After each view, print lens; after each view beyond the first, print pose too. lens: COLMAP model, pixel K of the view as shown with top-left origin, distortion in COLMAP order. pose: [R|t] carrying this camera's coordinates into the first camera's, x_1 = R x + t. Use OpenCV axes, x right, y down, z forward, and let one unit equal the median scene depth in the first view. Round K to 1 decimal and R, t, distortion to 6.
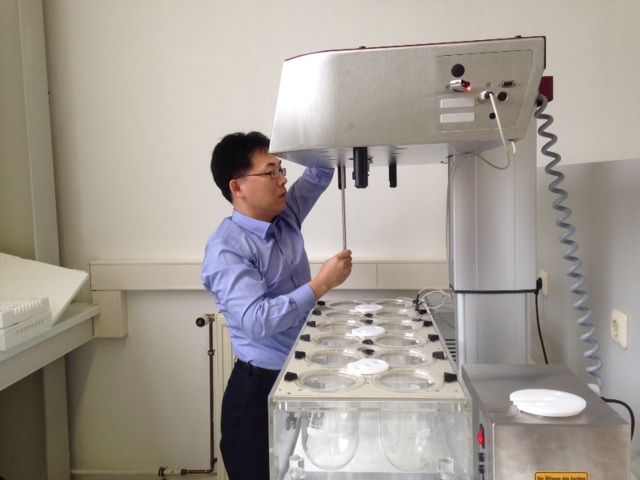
lens RADIAL K [[592.2, 0, 320.4], [0, 592.2, 245.9], [0, 0, 1]] dist [0.116770, 0.001177]
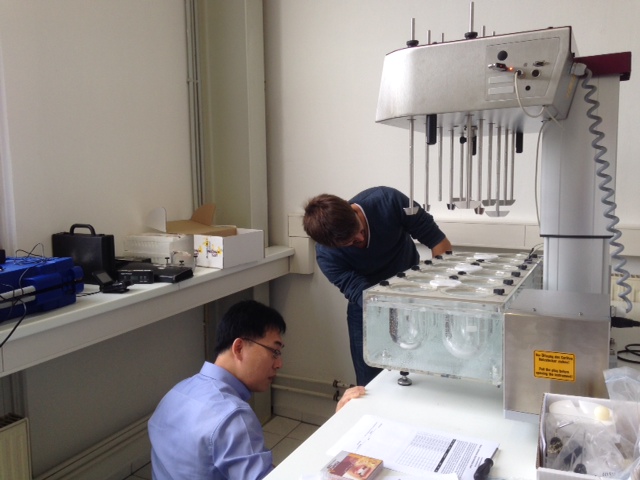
lens RADIAL K [[577.6, 0, 320.0], [0, 577.6, 240.0], [0, 0, 1]] dist [0.171464, -0.262147]
pose [[0.932412, 0.052838, -0.357515, 0.306332], [-0.044724, 0.998520, 0.030932, 0.088779], [0.358620, -0.012852, 0.933395, -0.347452]]
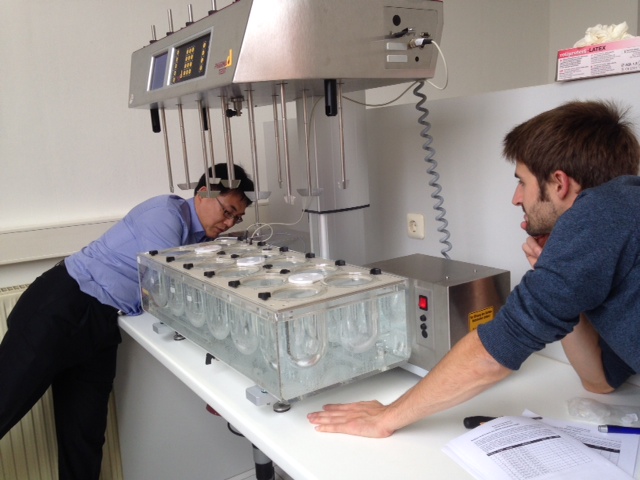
lens RADIAL K [[577.6, 0, 320.0], [0, 577.6, 240.0], [0, 0, 1]] dist [0.171464, -0.262147]
pose [[0.777614, -0.116878, 0.617784, -0.639445], [0.098122, 0.993090, 0.064374, 0.064313], [-0.621039, 0.010561, 0.783709, 0.118585]]
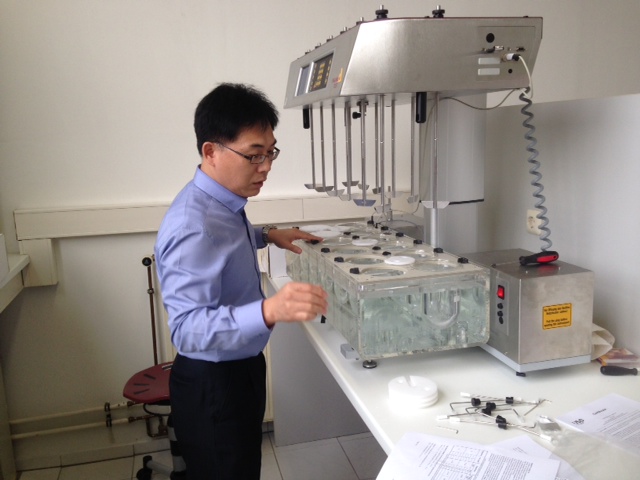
lens RADIAL K [[577.6, 0, 320.0], [0, 577.6, 240.0], [0, 0, 1]] dist [0.171464, -0.262147]
pose [[0.940683, -0.062840, 0.333418, -0.573601], [0.041155, 0.996576, 0.071716, 0.060206], [-0.336783, -0.053740, 0.940048, -0.179140]]
